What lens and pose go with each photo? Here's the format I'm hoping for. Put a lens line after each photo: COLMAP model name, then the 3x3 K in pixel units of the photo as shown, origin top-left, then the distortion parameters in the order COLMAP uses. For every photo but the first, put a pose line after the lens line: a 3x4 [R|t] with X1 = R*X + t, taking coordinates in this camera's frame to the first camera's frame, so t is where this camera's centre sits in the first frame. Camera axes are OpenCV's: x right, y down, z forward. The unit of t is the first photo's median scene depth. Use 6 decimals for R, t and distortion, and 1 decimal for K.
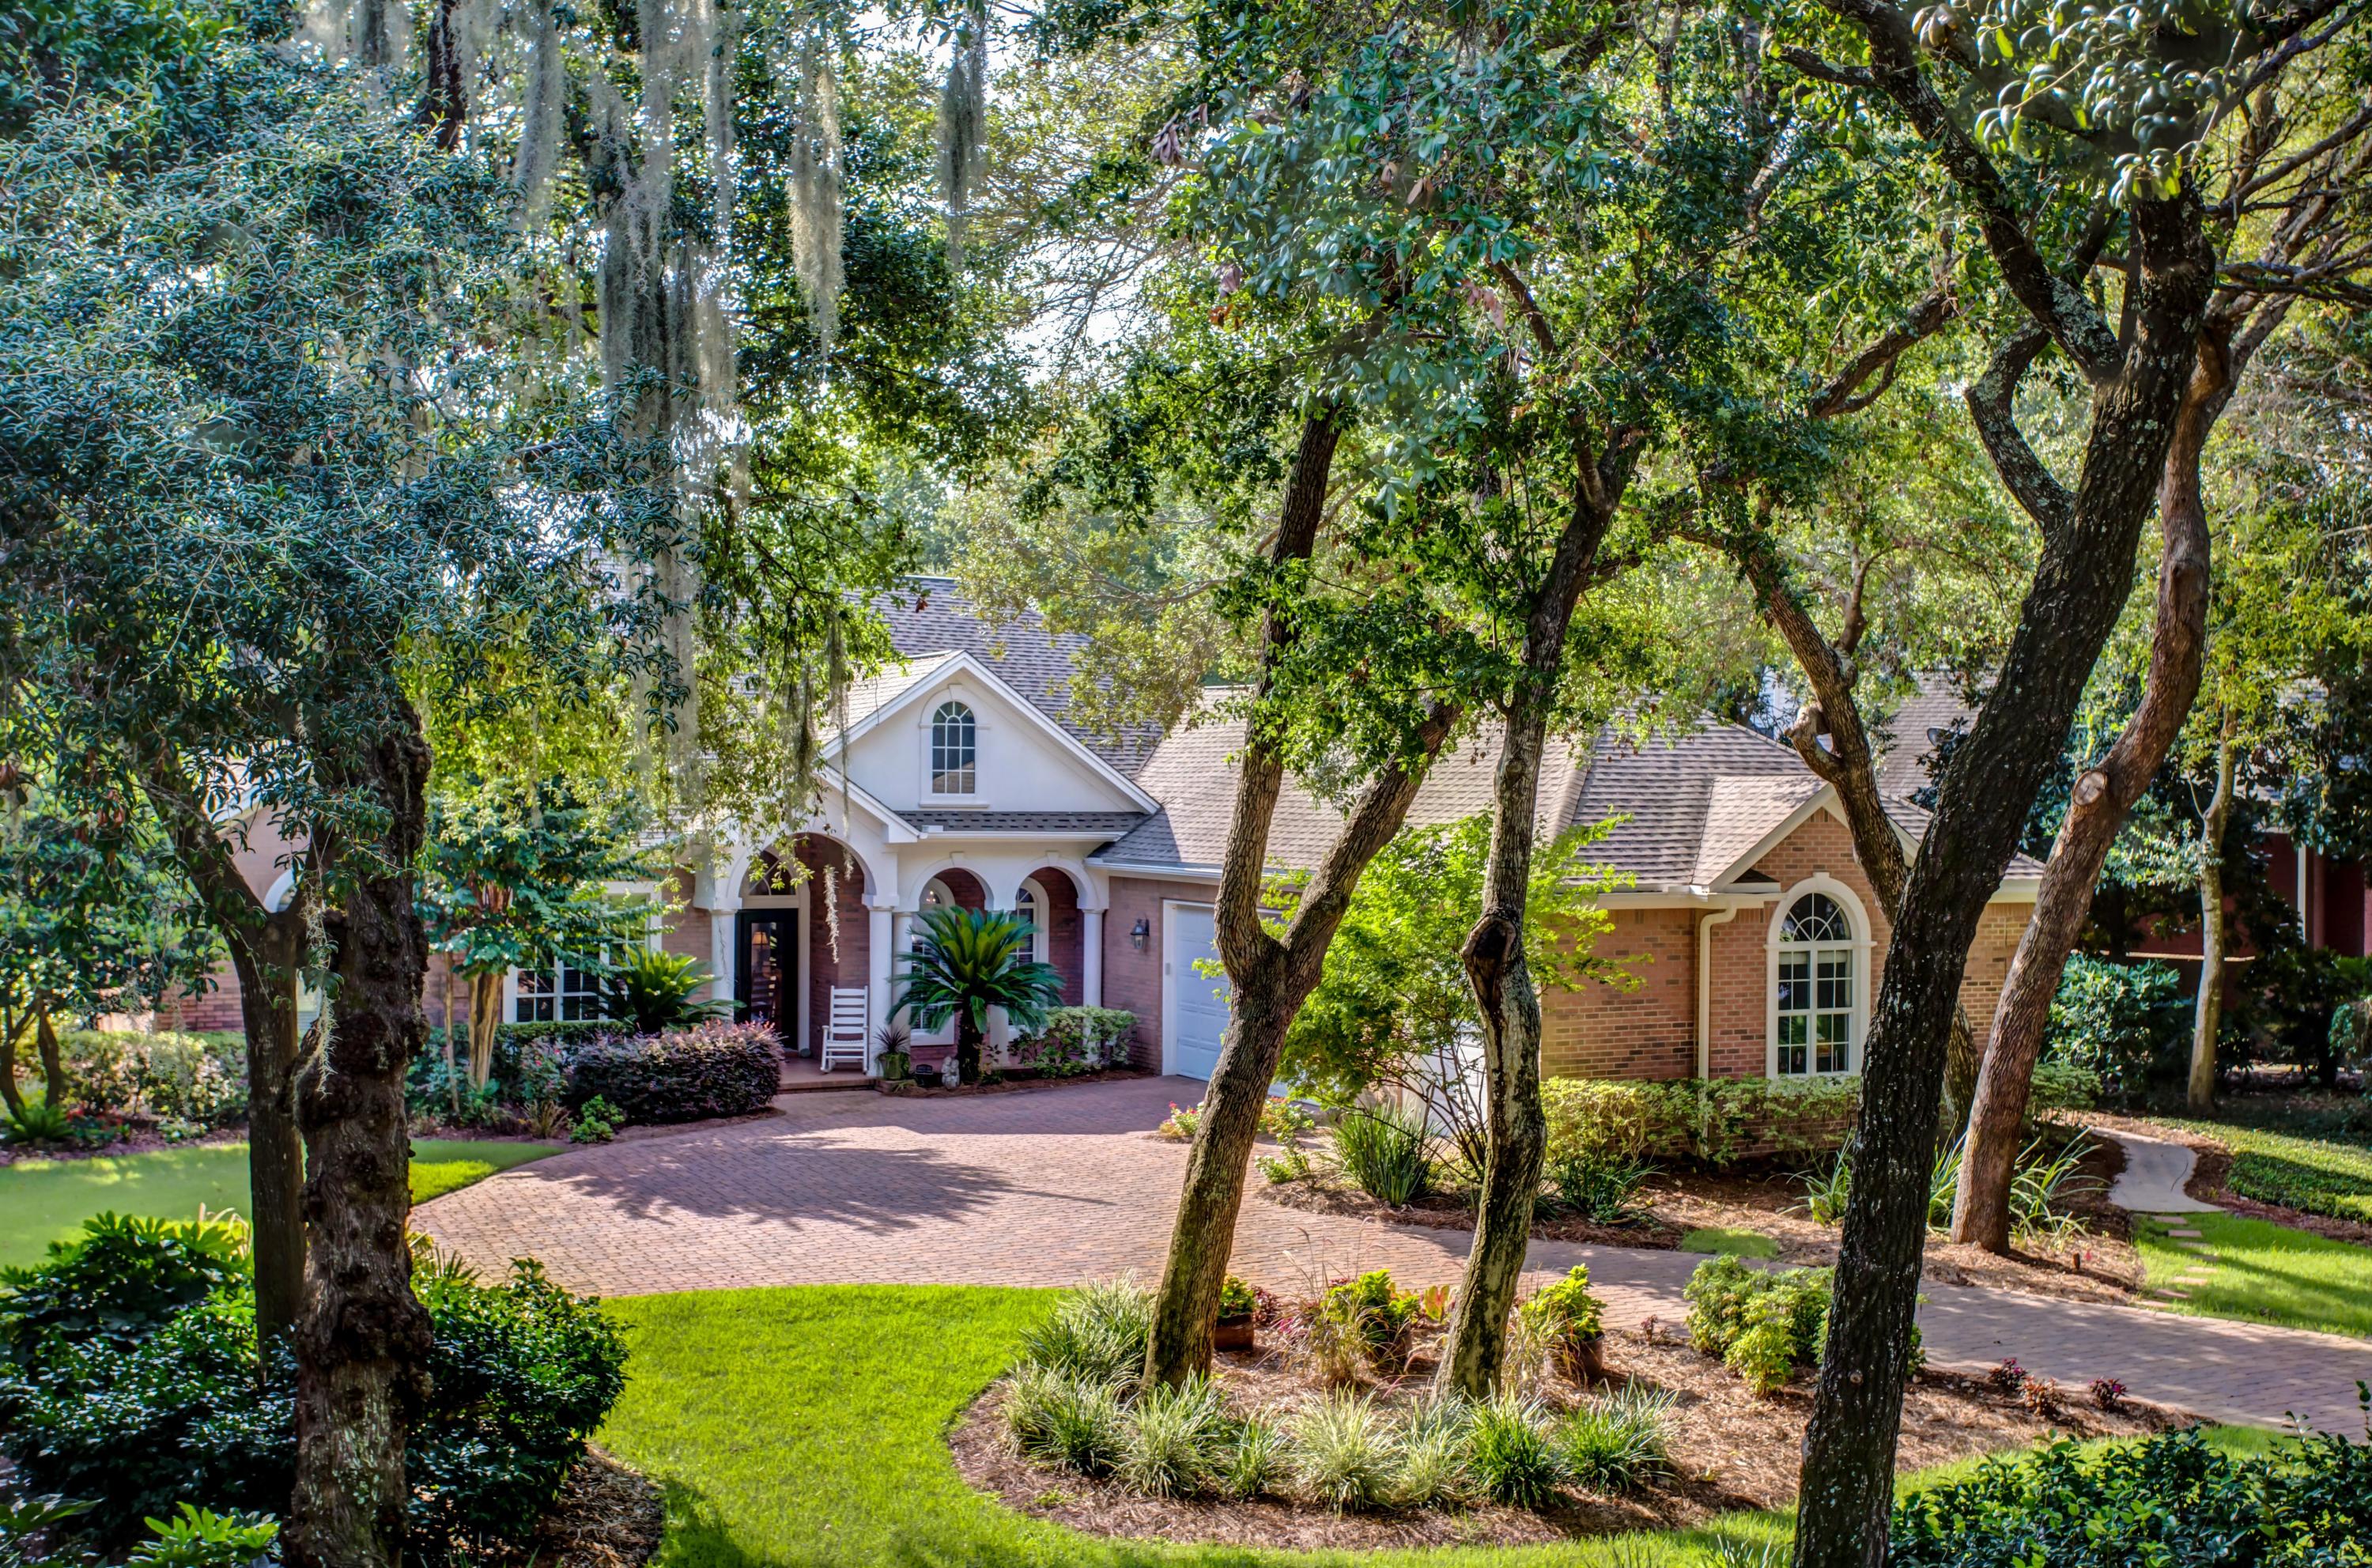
lens RADIAL K [[2672.5, 0, 1203.0], [0, 2672.5, 786.4], [0, 0, 1]] dist [0.051128, 0.000000]
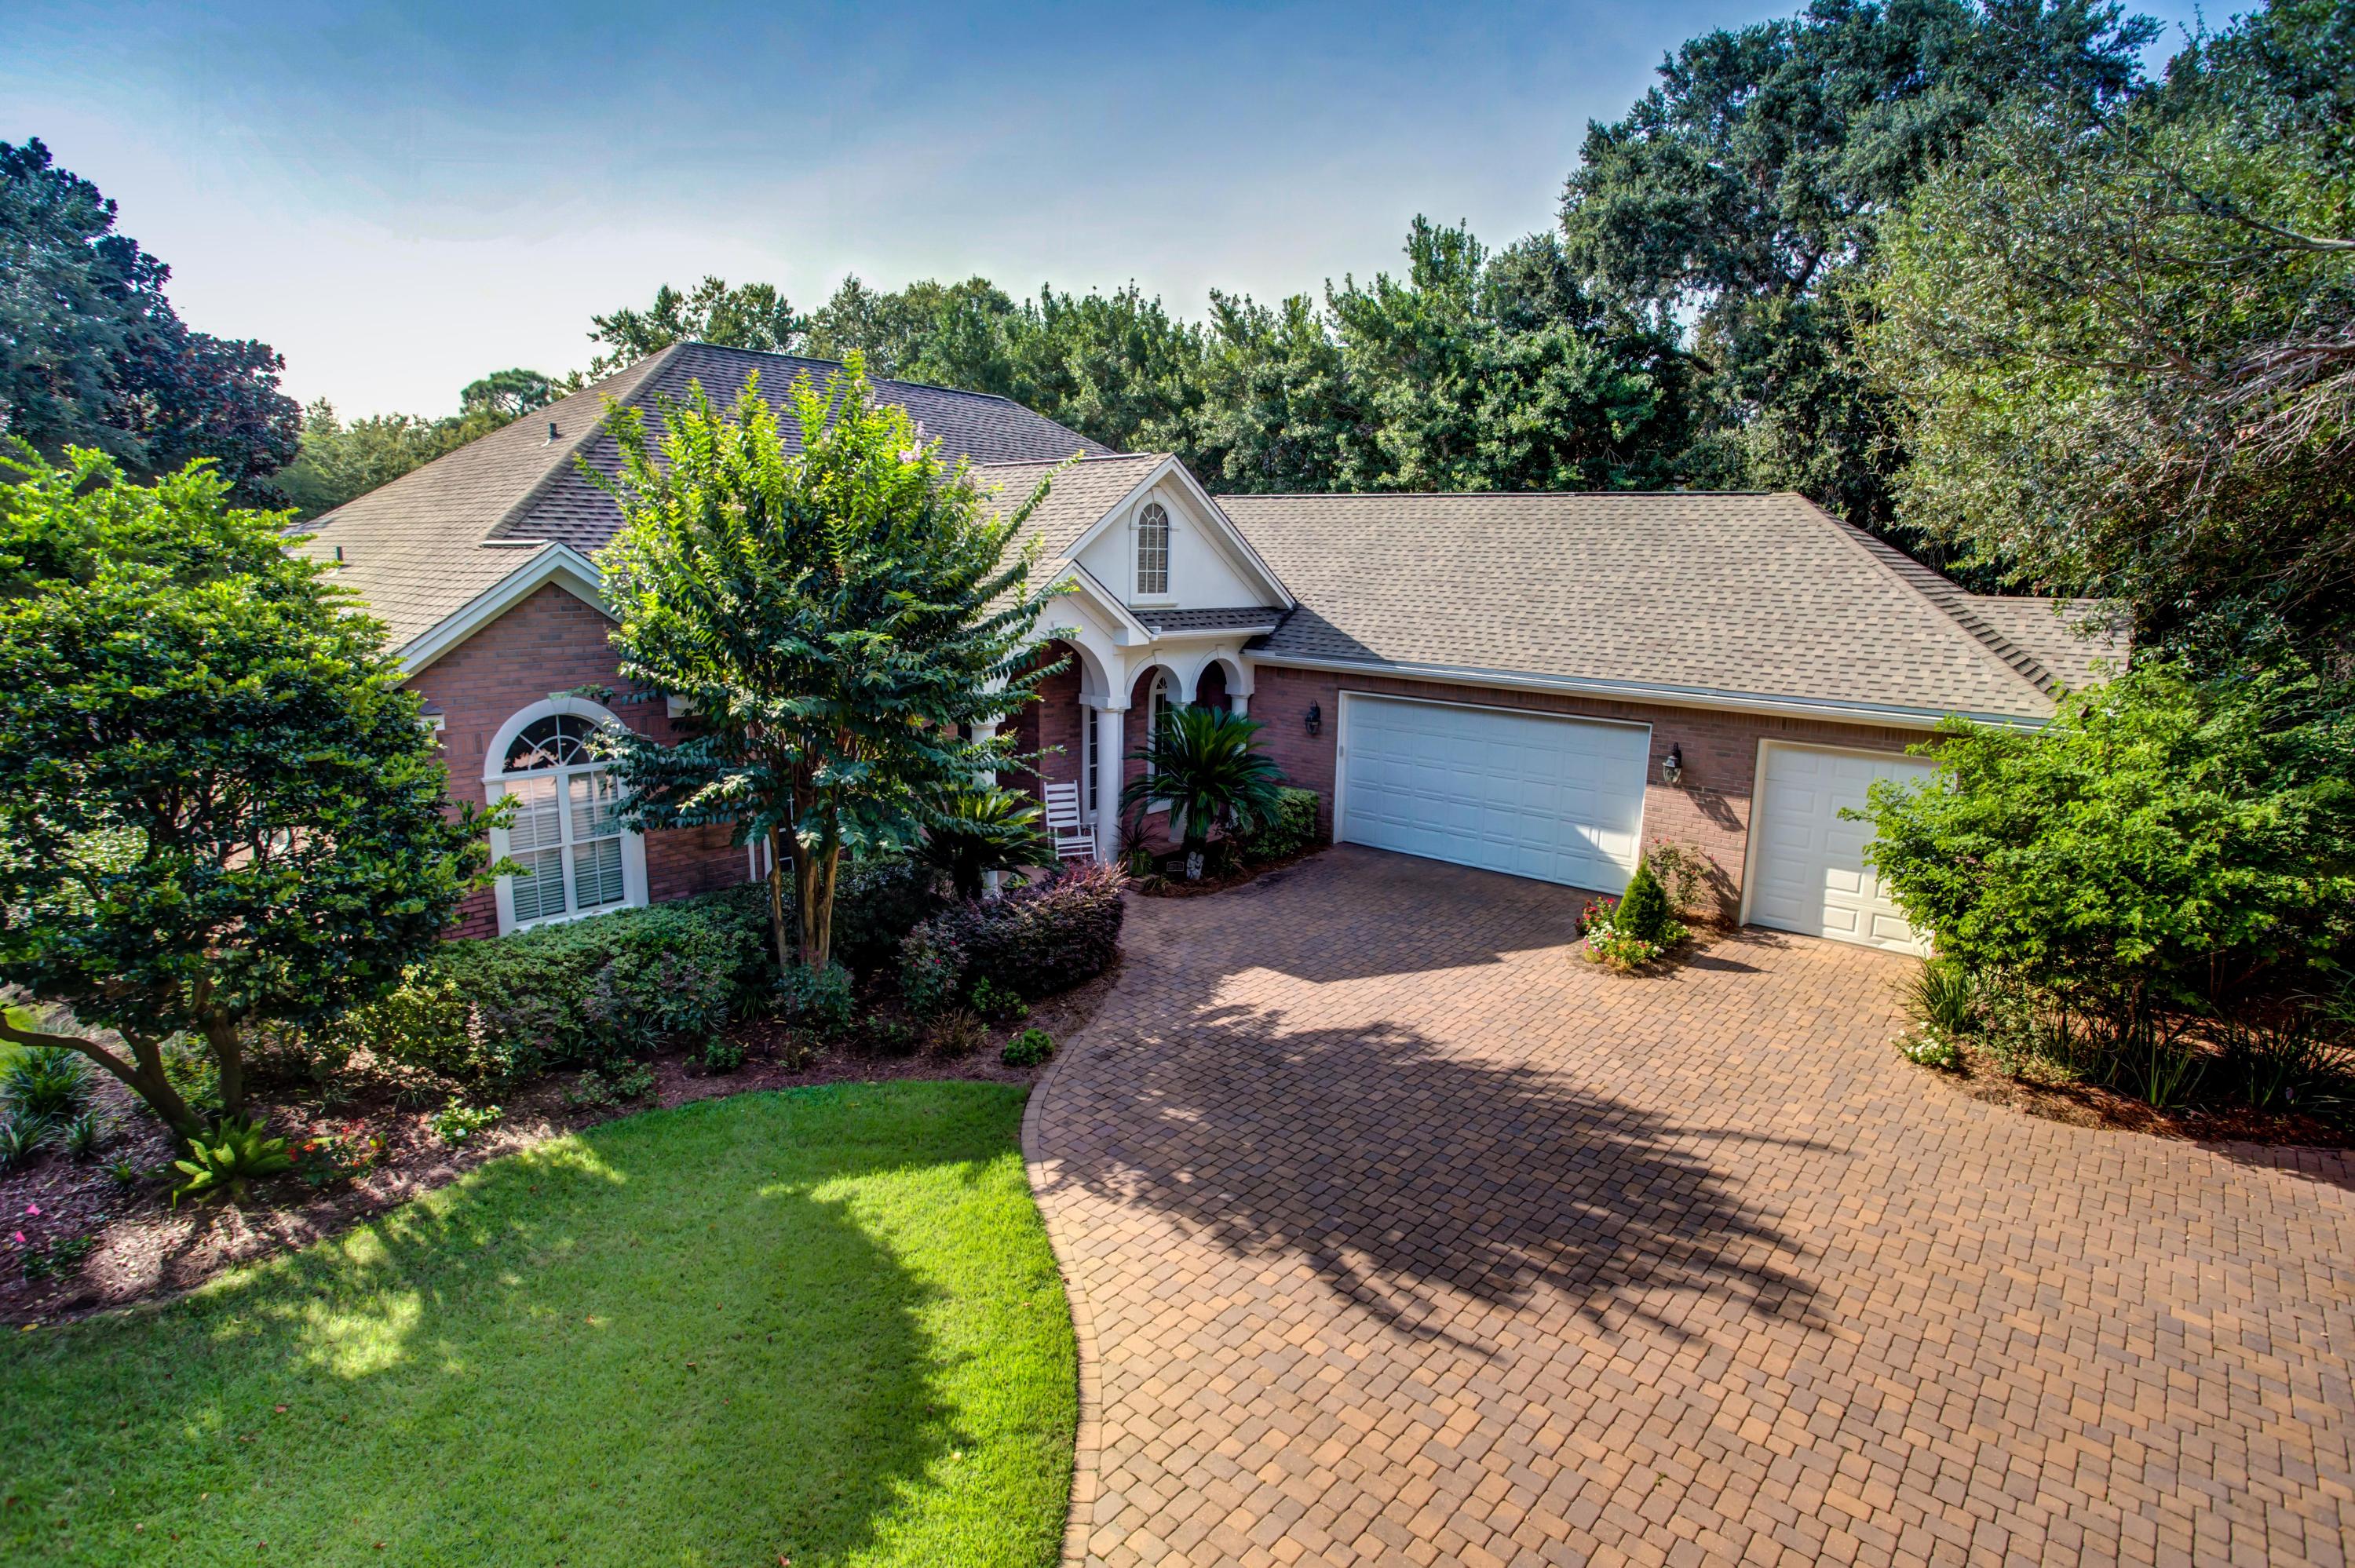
lens RADIAL K [[1190.8, 0, 1179.2], [0, 1190.8, 785.6], [0, 0, 1]] dist [-0.054384, 0.009279]
pose [[0.931726, -0.061015, 0.357999, -0.264716], [-0.008211, 0.981993, 0.188736, -0.011838], [-0.363068, -0.178790, 0.914448, 0.581911]]
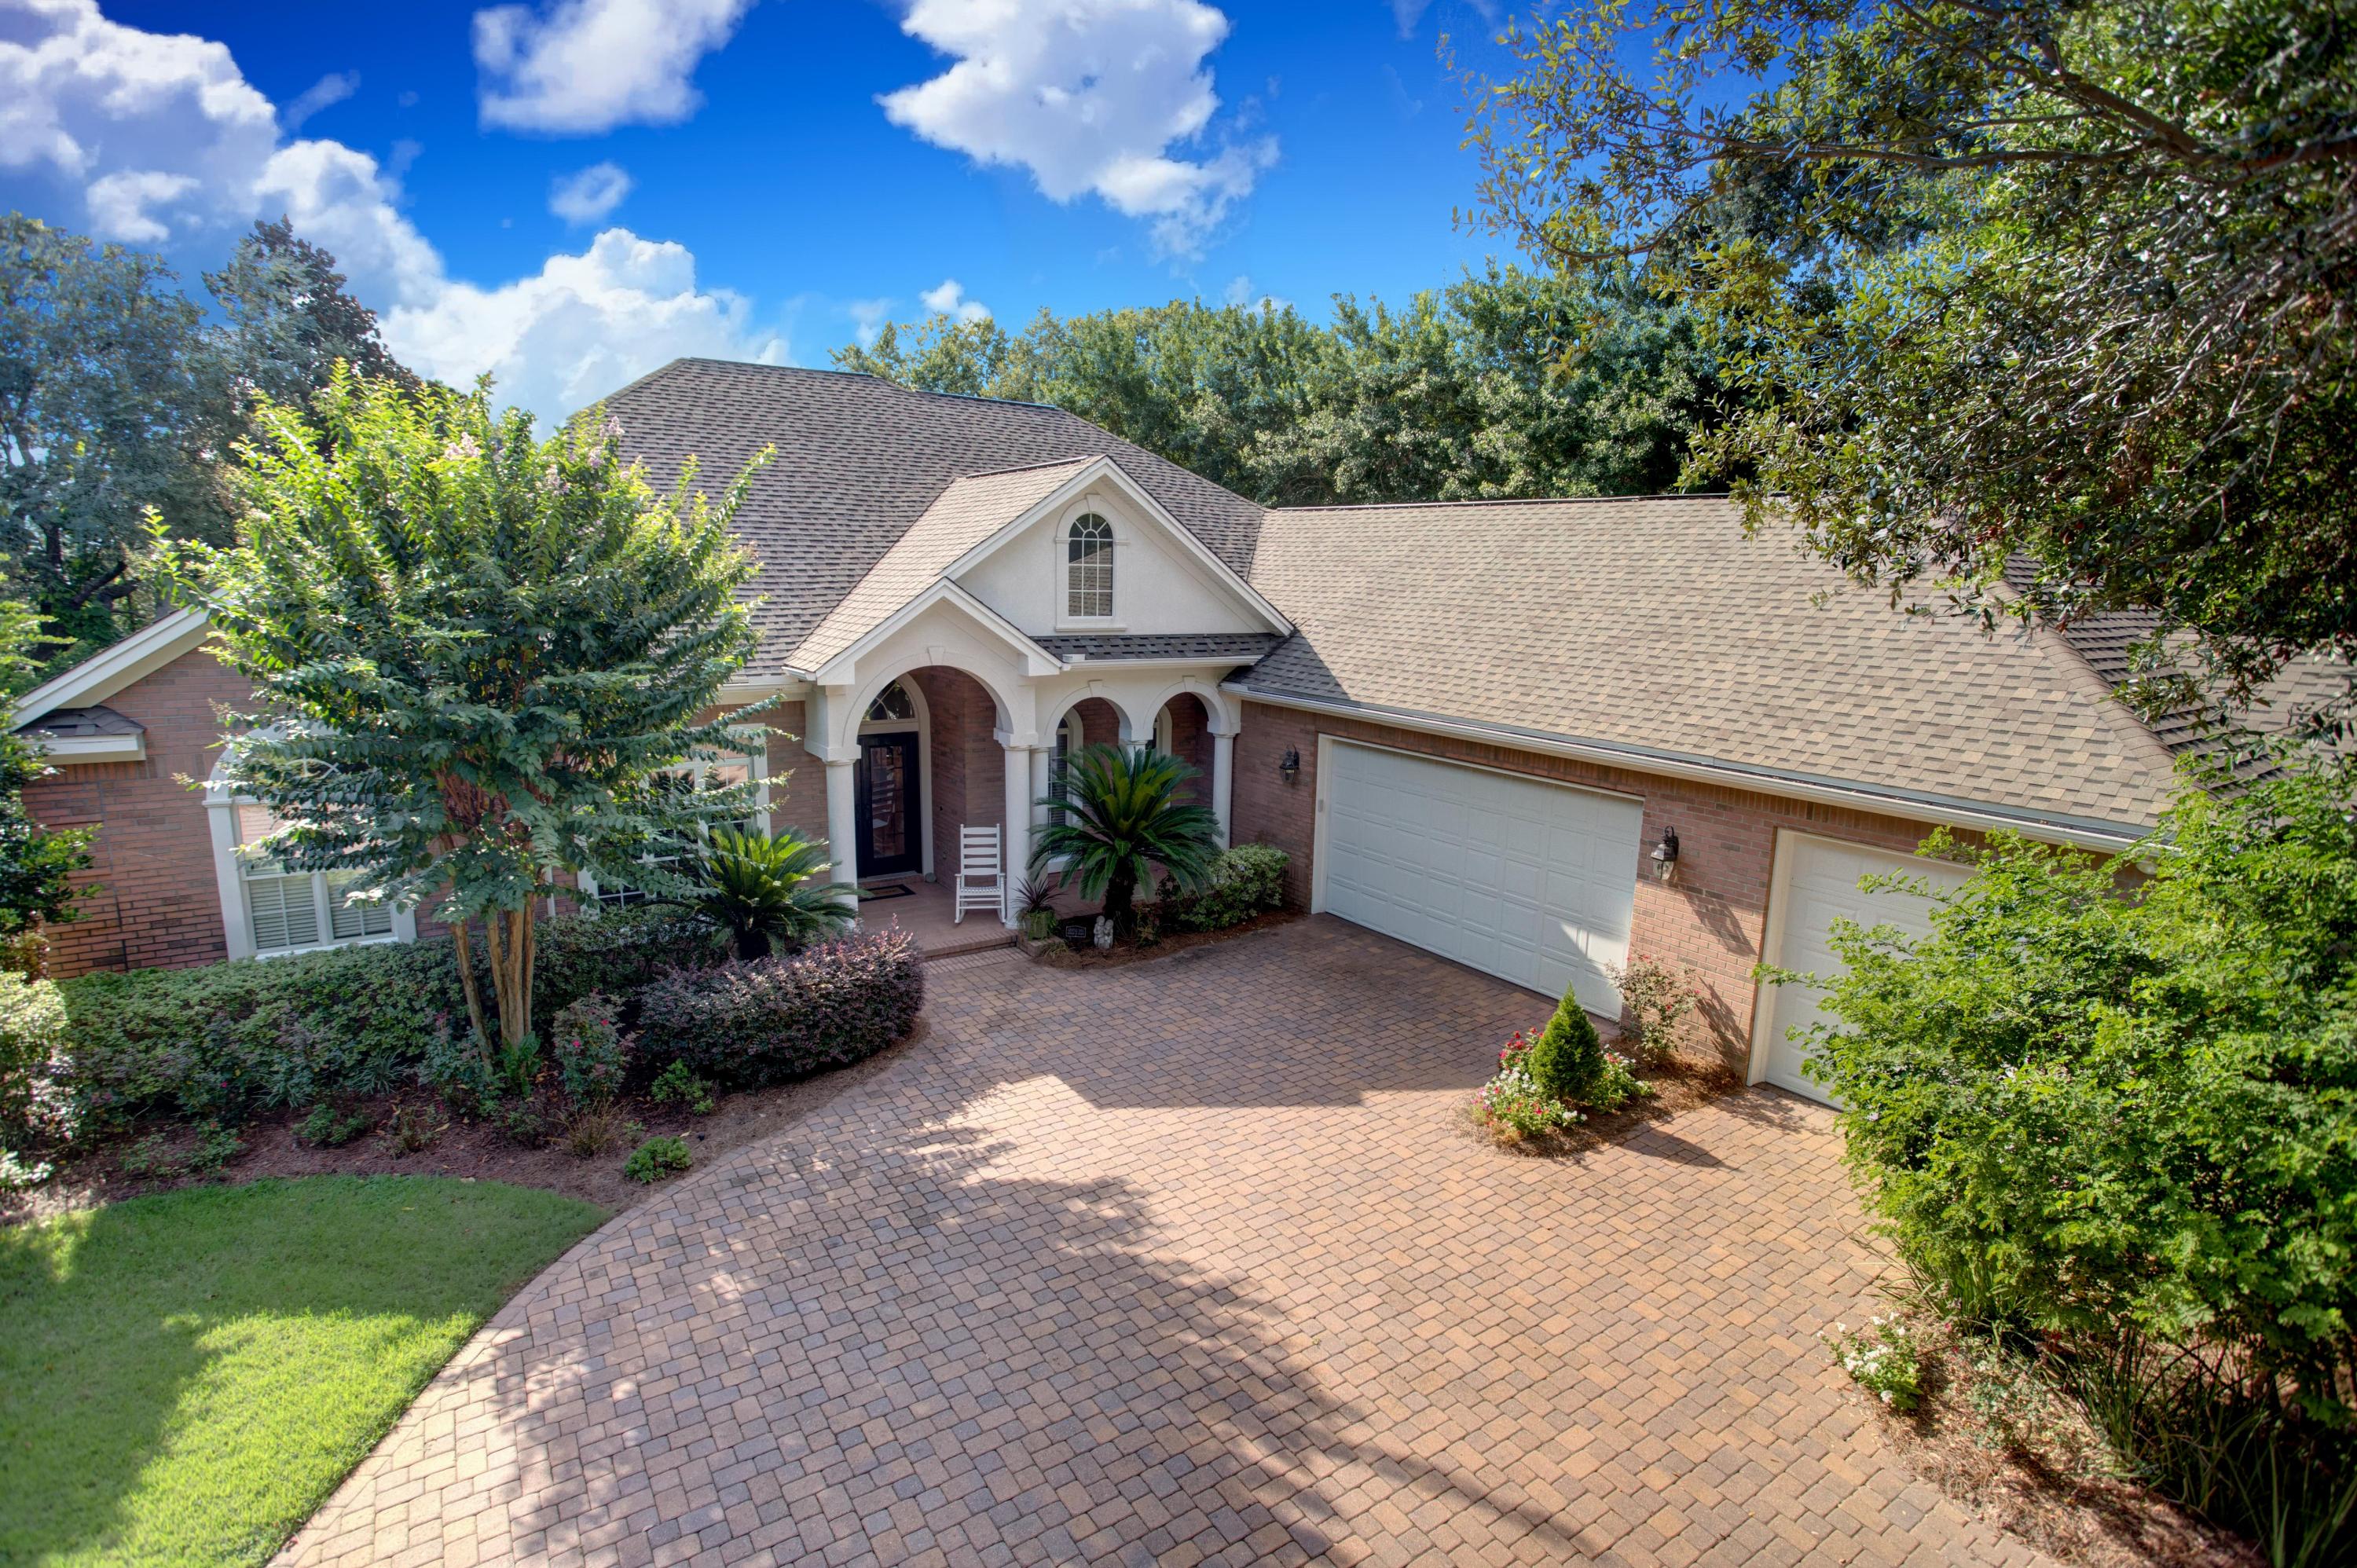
lens RADIAL K [[1146.9, 0, 1177.0], [0, 1146.9, 782.4], [0, 0, 1]] dist [-0.065039, 0.025849]
pose [[0.994364, -0.007266, 0.105775, -0.110152], [-0.011715, 0.984011, 0.177723, -0.011837], [-0.105375, -0.177961, 0.978379, 0.628580]]
